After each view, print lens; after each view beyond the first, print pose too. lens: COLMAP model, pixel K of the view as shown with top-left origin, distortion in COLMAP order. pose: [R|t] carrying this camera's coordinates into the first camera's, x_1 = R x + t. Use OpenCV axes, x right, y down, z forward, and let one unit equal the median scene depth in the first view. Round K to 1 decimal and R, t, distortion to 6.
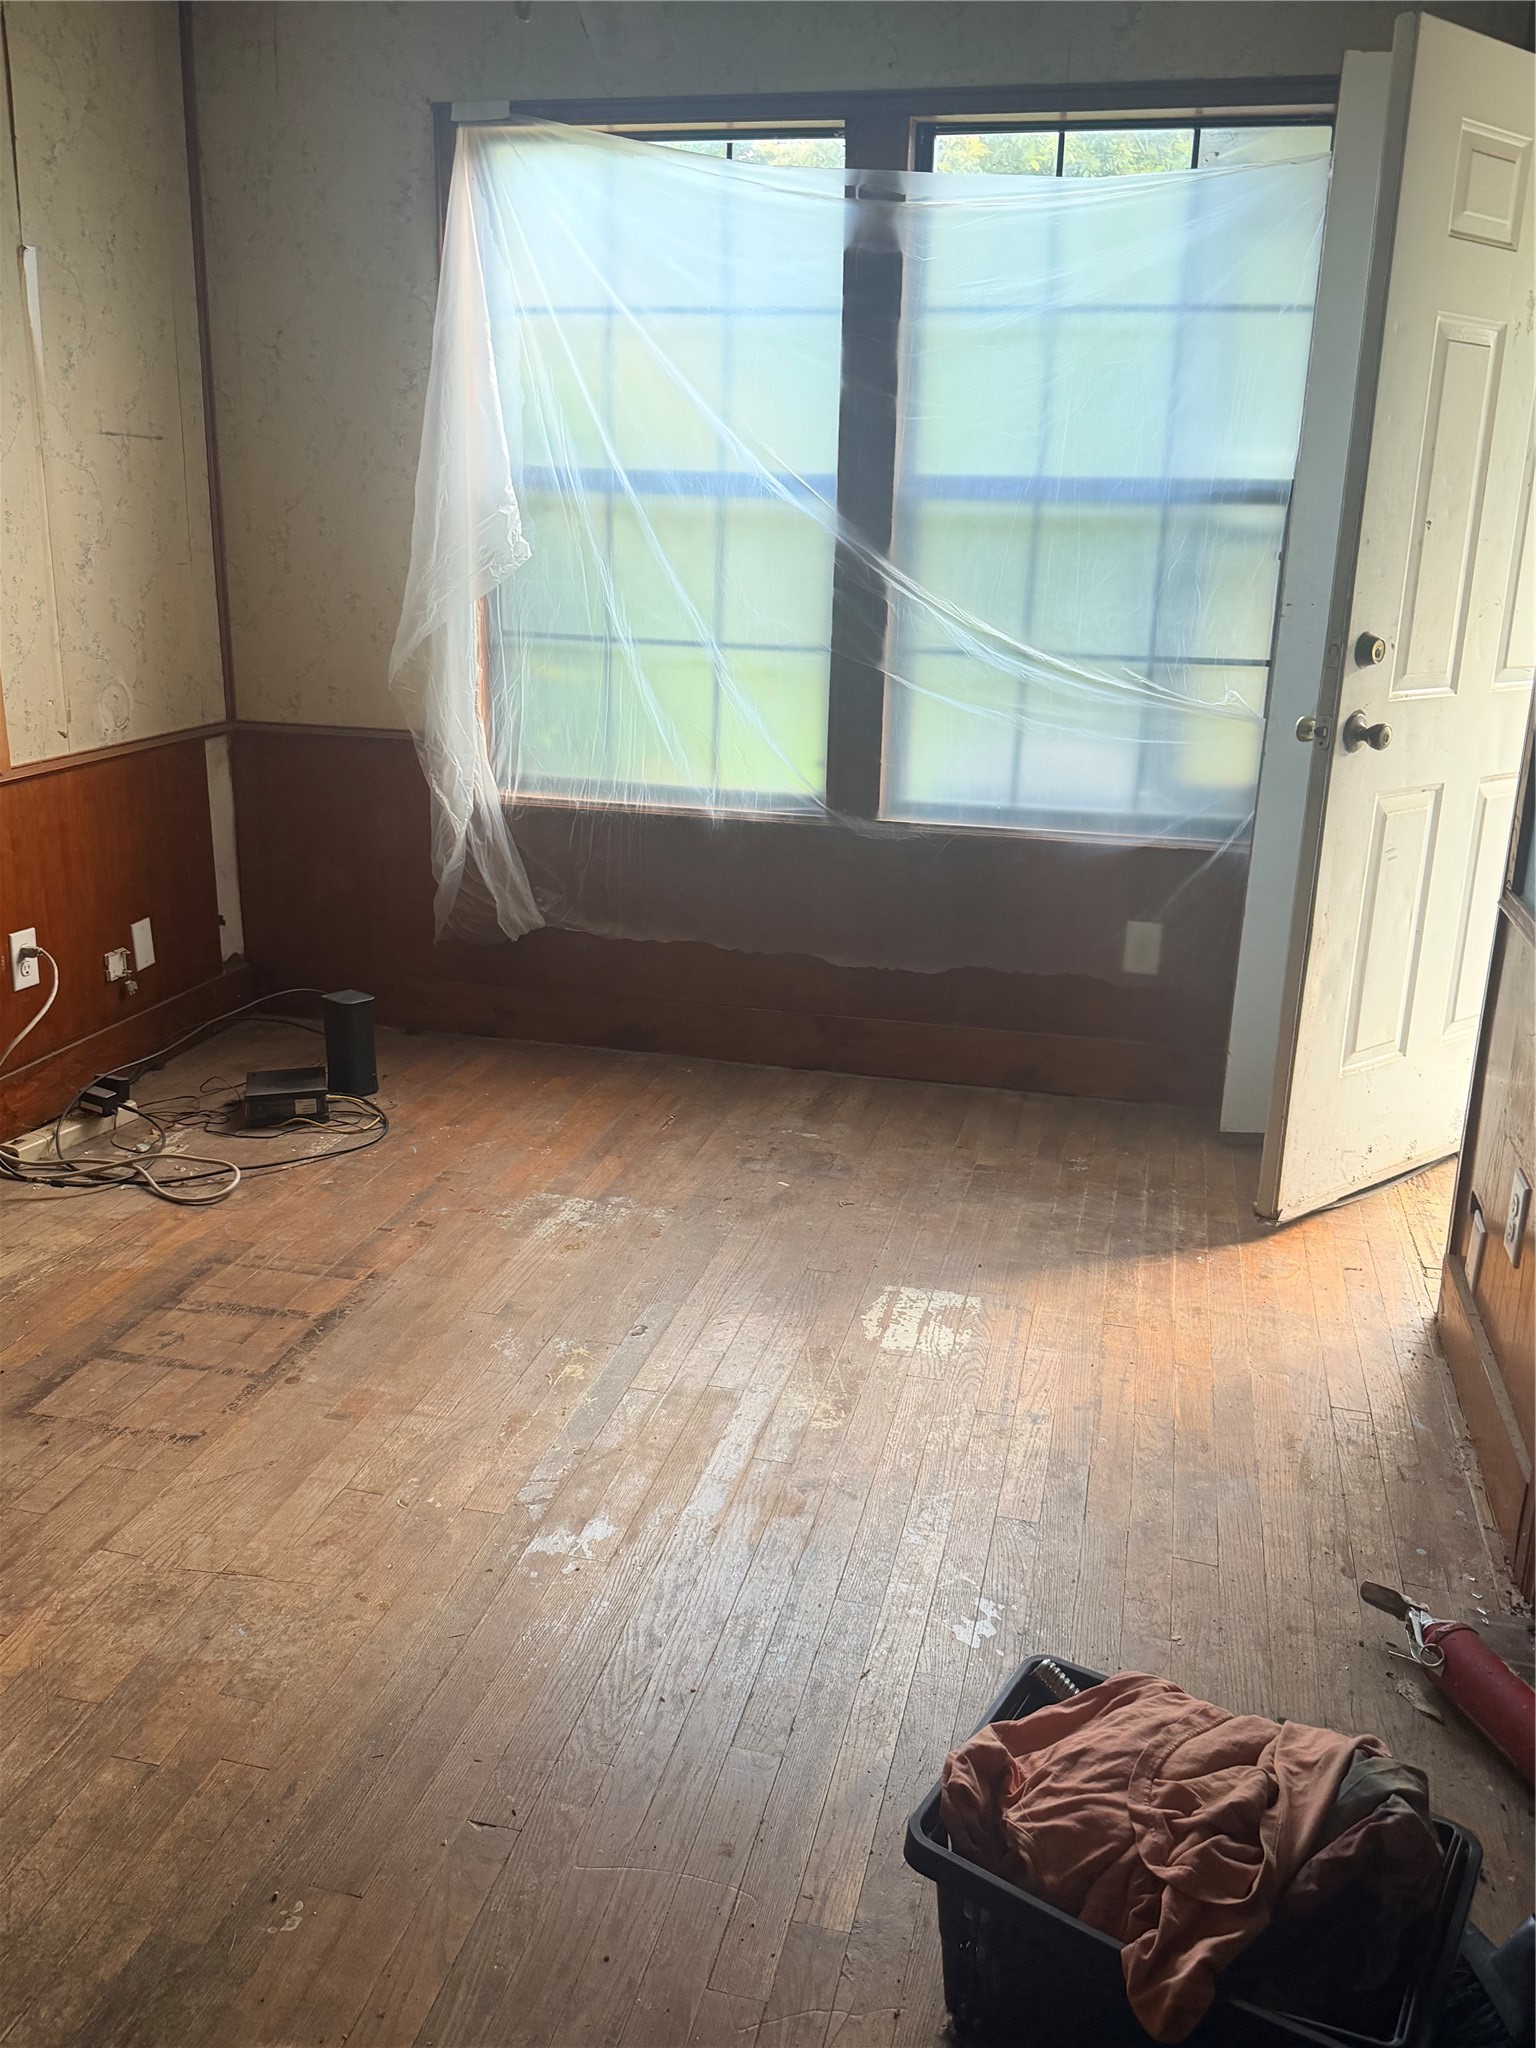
lens RADIAL K [[1692.2, 0, 757.1], [0, 1692.2, 1015.1], [0, 0, 1]] dist [0.109608, -0.187208]
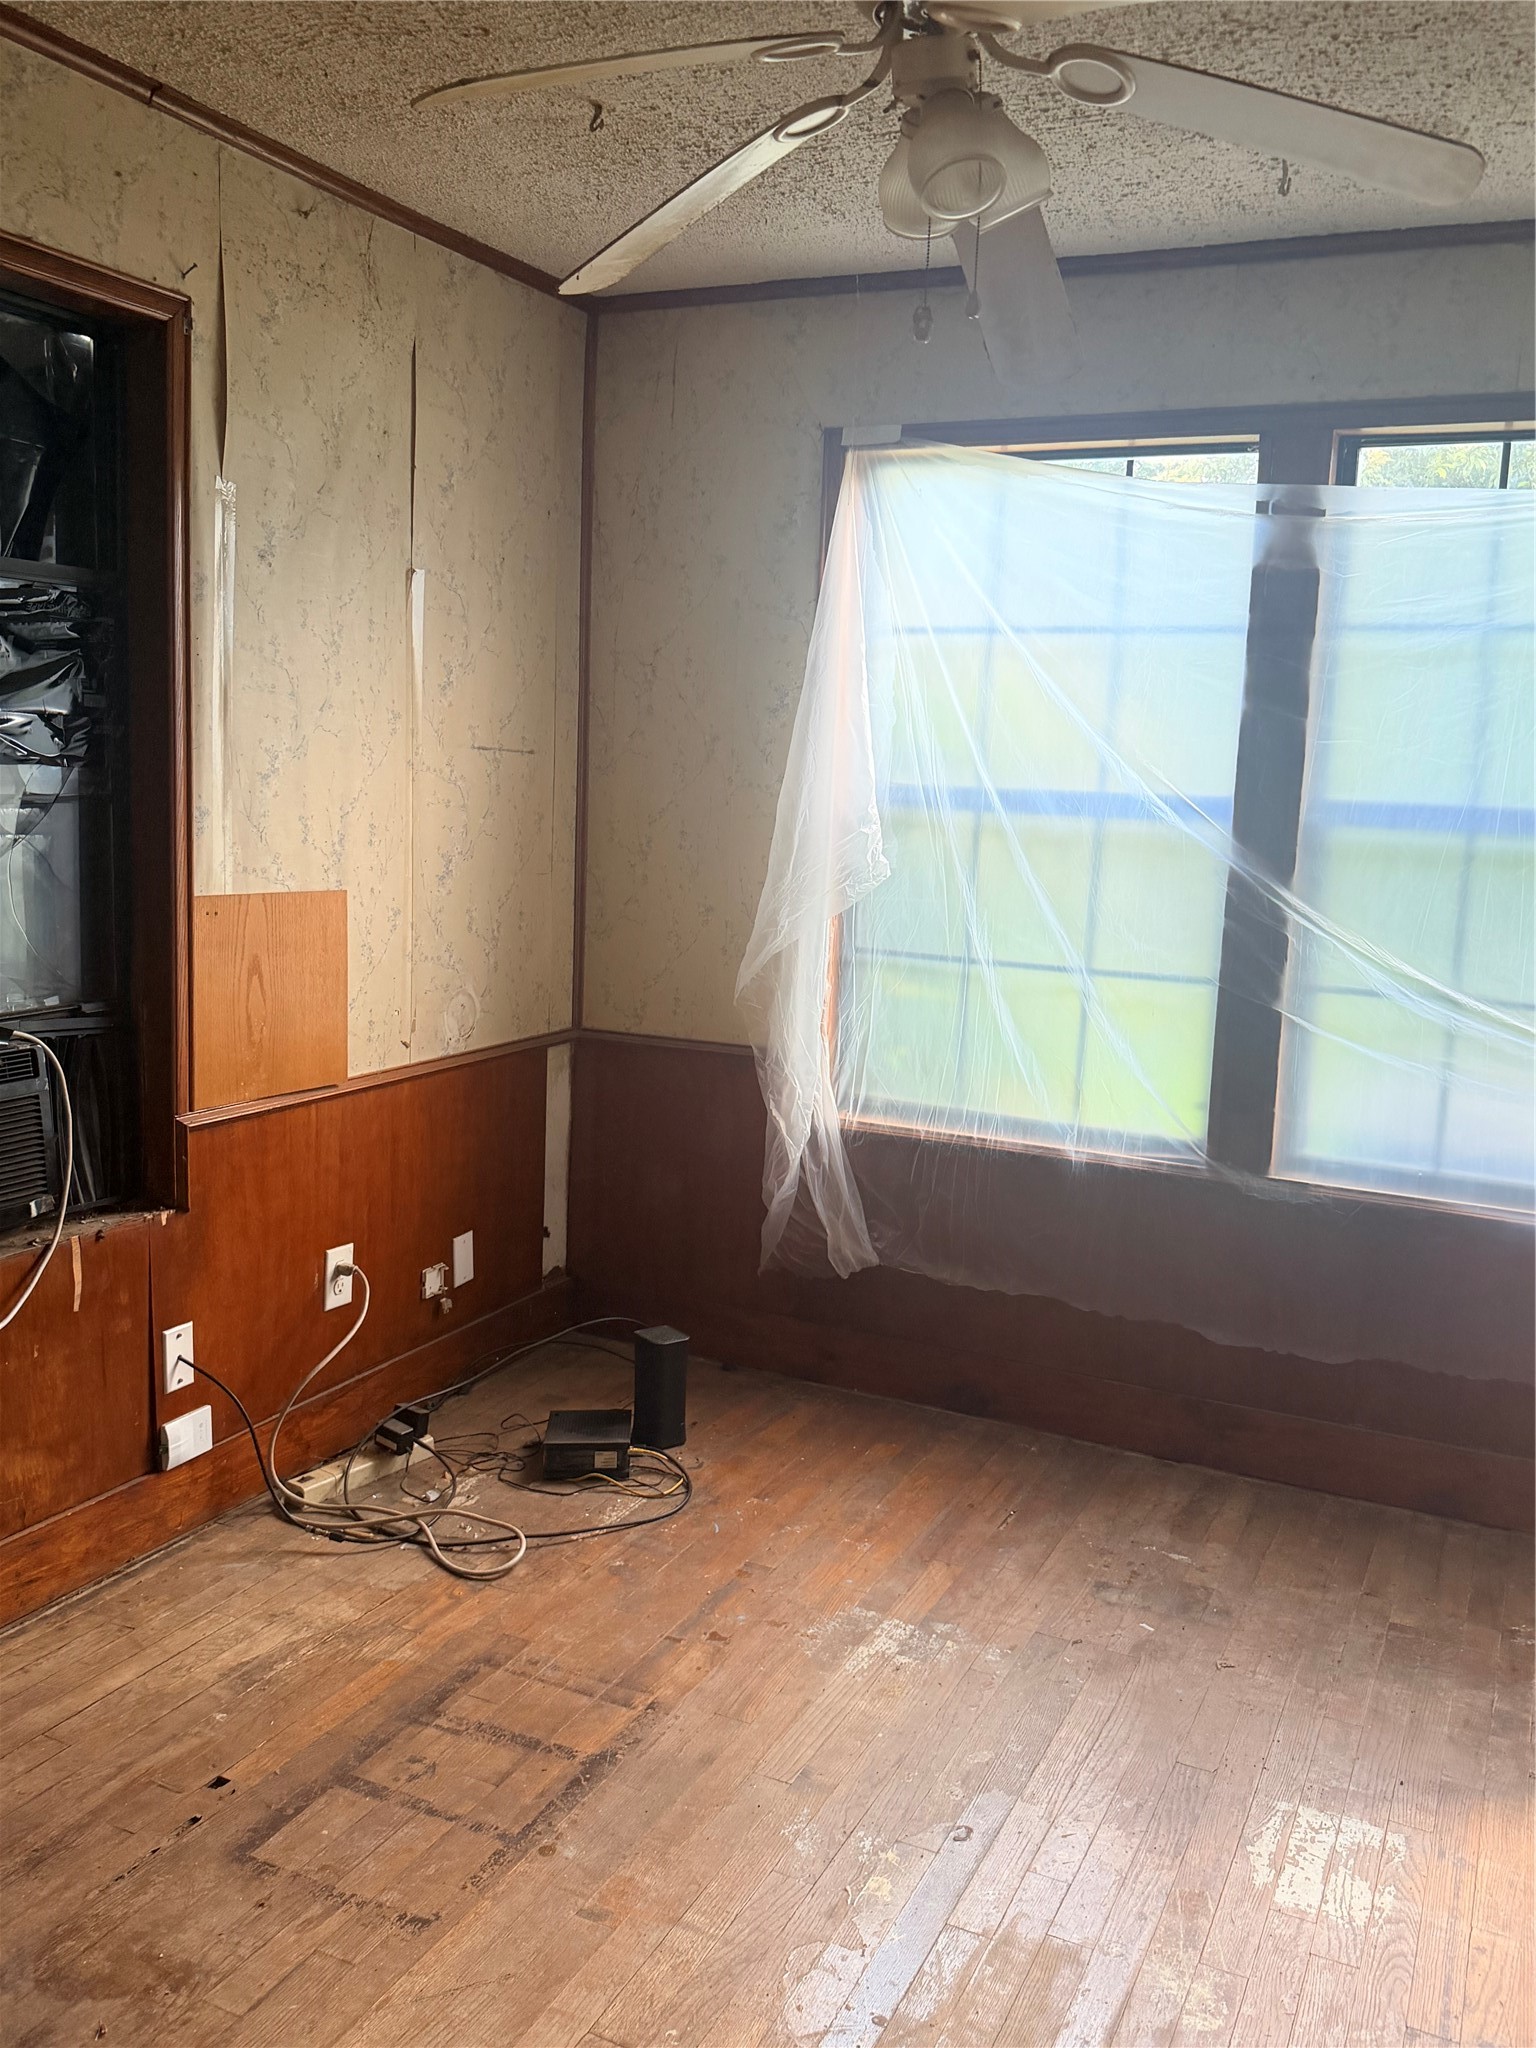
lens RADIAL K [[1692.2, 0, 764.2], [0, 1692.2, 1010.2], [0, 0, 1]] dist [0.109608, -0.187208]
pose [[0.979263, 0.044242, -0.197702, -0.013719], [-0.074956, 0.985736, -0.150687, -0.053135], [0.188215, 0.162381, 0.968611, 0.099424]]
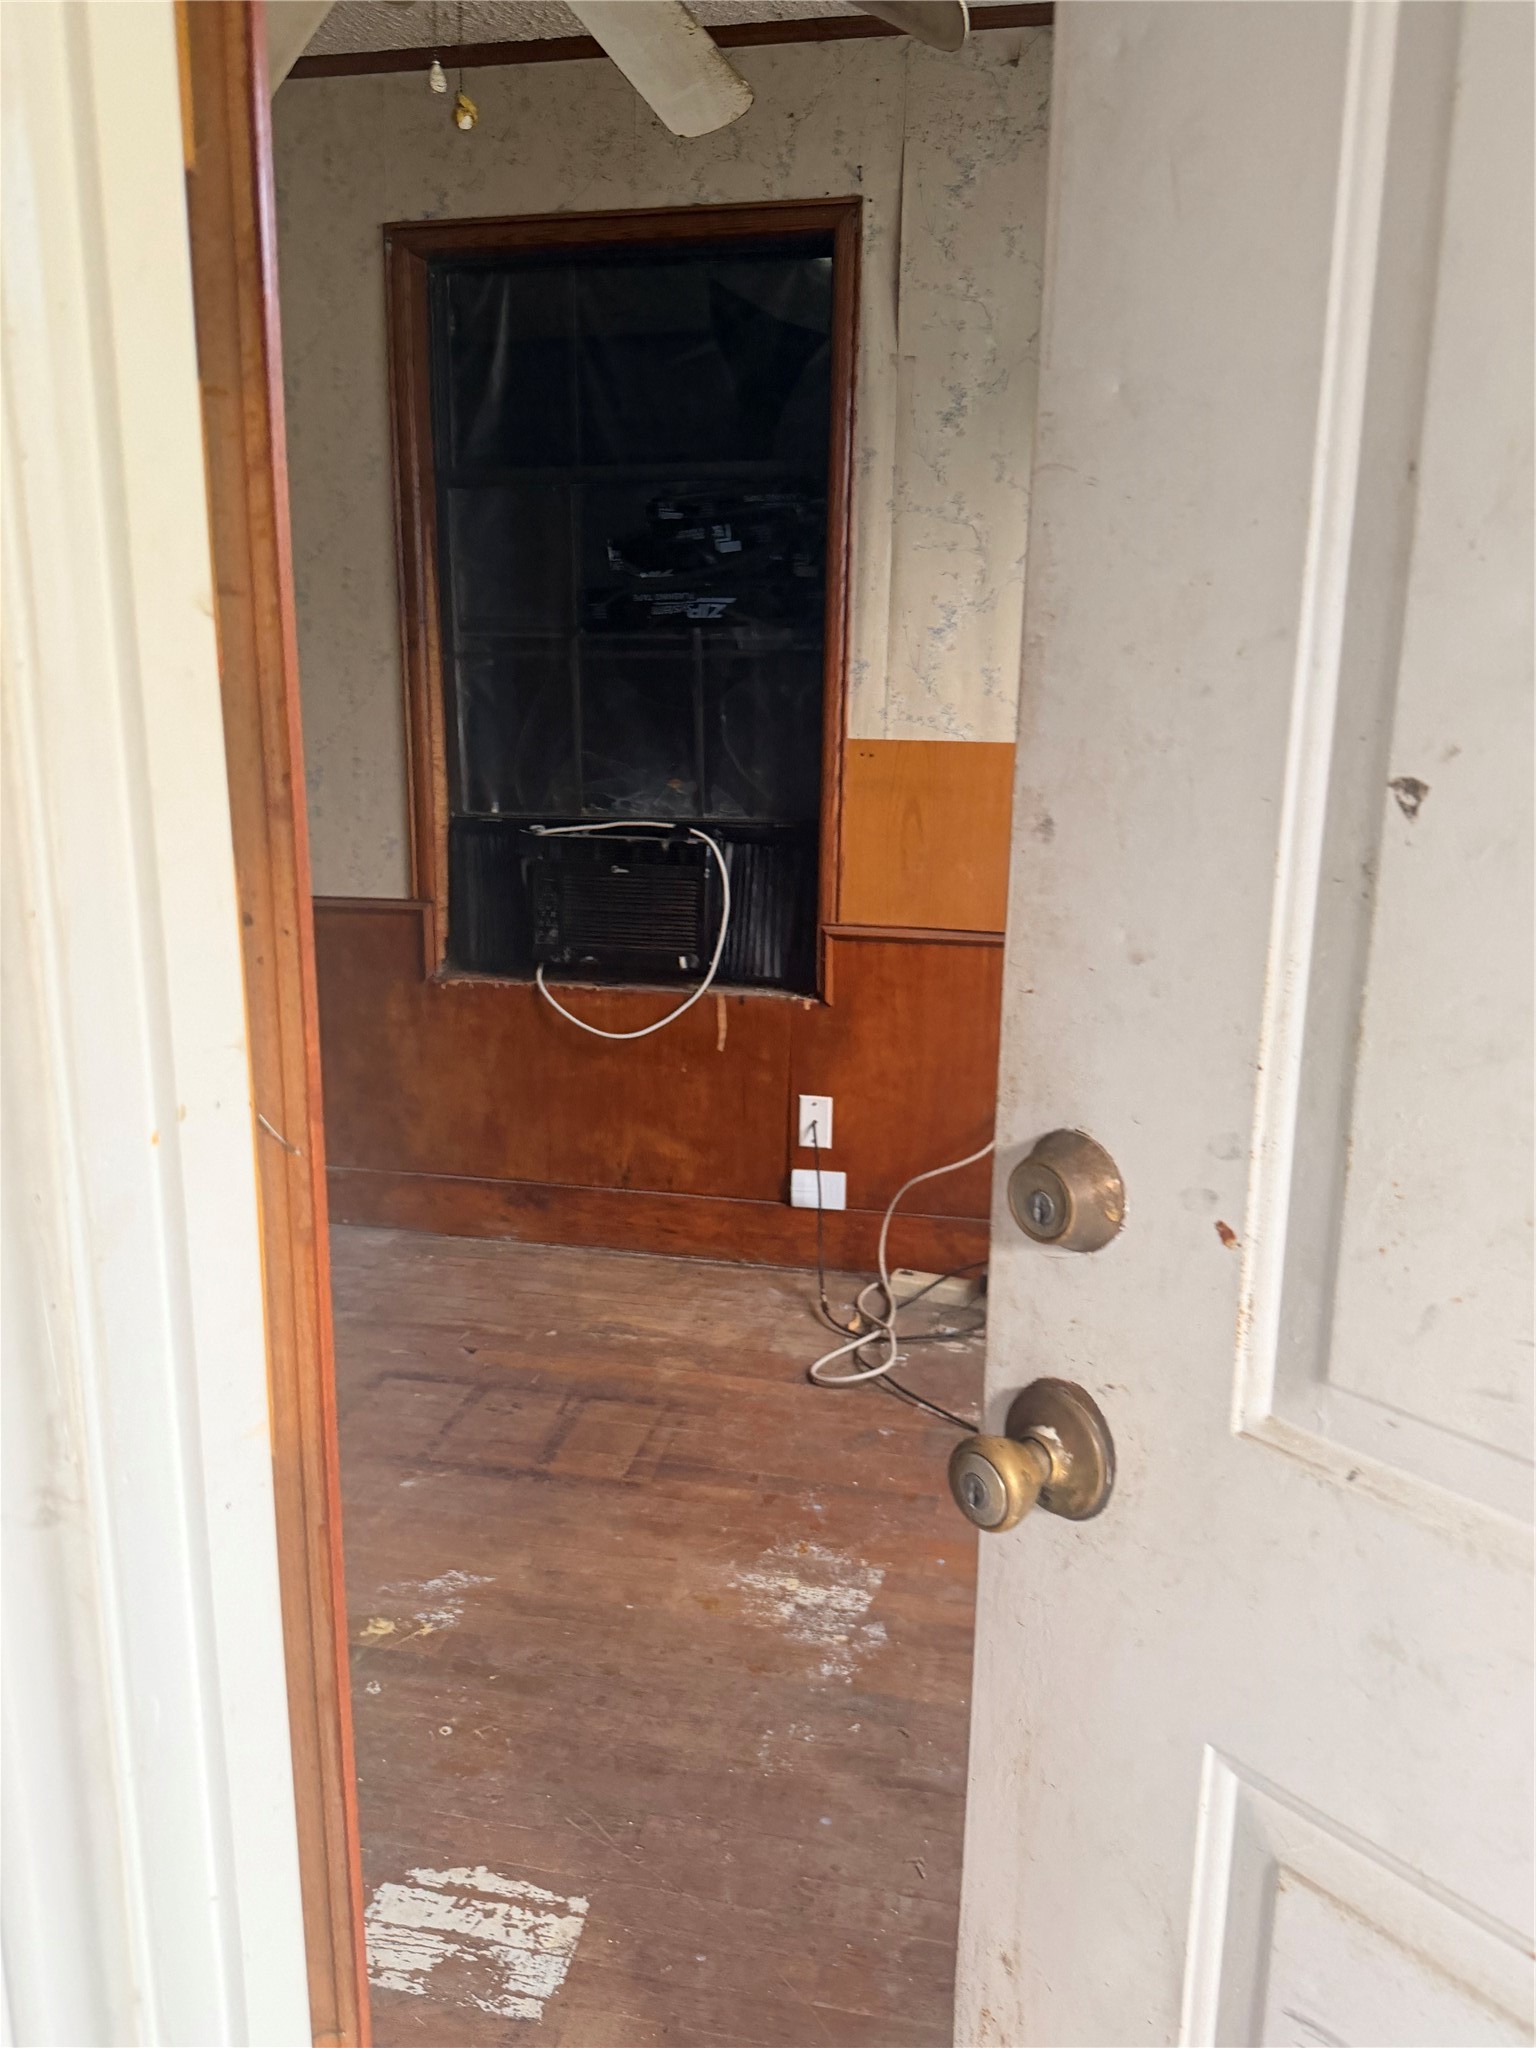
lens RADIAL K [[1692.2, 0, 757.8], [0, 1692.2, 1031.1], [0, 0, 1]] dist [0.109608, -0.187208]
pose [[0.001725, 0.211289, -0.977422, 0.509797], [-0.288877, 0.935858, 0.201794, -0.231085], [0.957365, 0.282006, 0.062651, 0.762481]]
